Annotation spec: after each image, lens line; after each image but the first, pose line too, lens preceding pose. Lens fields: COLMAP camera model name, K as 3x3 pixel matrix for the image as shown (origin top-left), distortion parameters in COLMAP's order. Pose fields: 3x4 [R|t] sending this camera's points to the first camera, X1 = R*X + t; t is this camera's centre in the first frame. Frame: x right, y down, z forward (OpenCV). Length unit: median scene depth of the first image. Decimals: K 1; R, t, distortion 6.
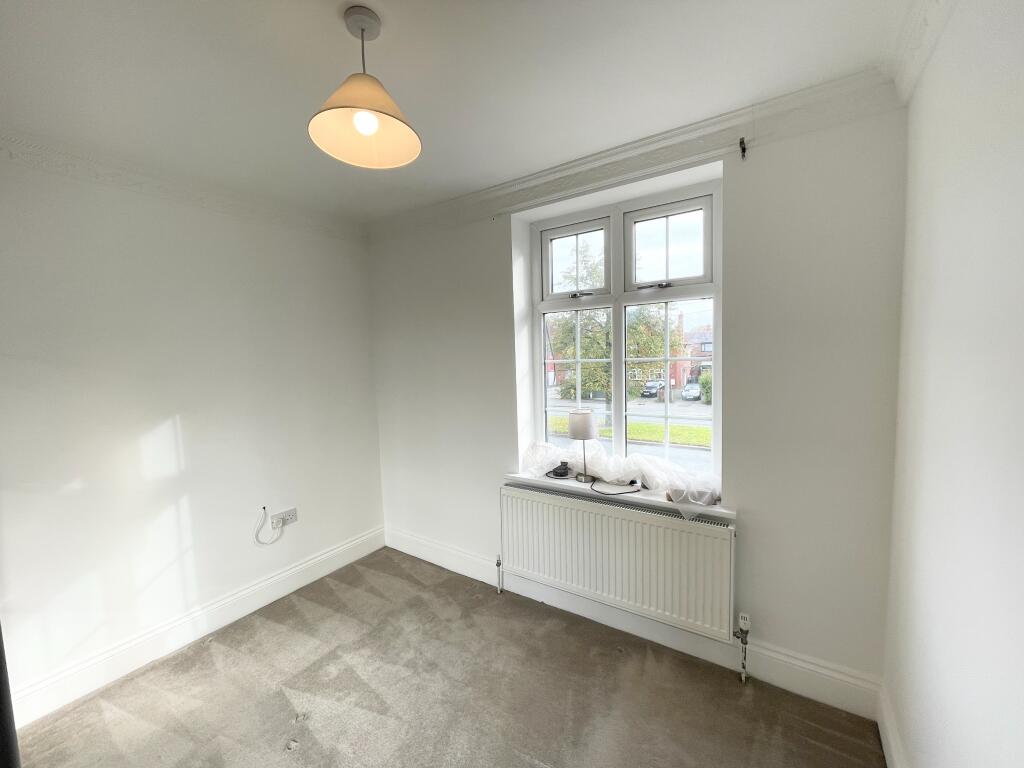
lens RADIAL K [[410.4, 0, 514.6], [0, 410.4, 382.6], [0, 0, 1]] dist [-0.002480, 0.000357]
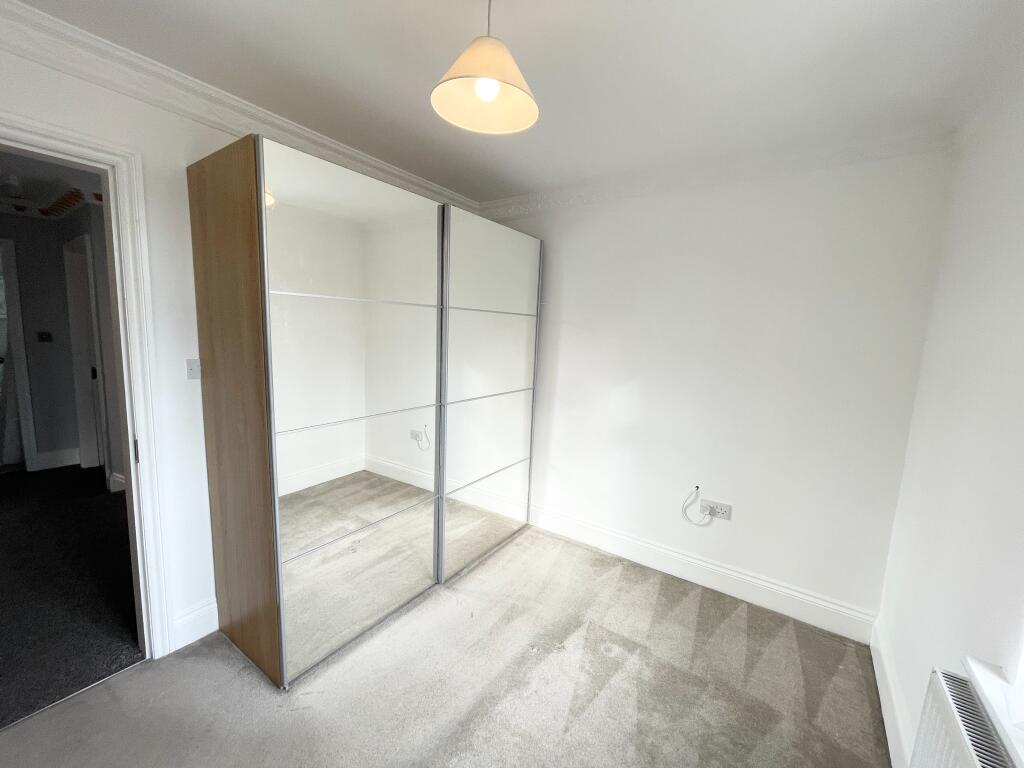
lens RADIAL K [[410.4, 0, 513.7], [0, 410.4, 383.3], [0, 0, 1]] dist [-0.002480, 0.000357]
pose [[-0.014593, 0.162037, -0.986677, 0.356105], [-0.121906, 0.979132, 0.162601, -0.049764], [0.992434, 0.122655, 0.005465, 0.566745]]
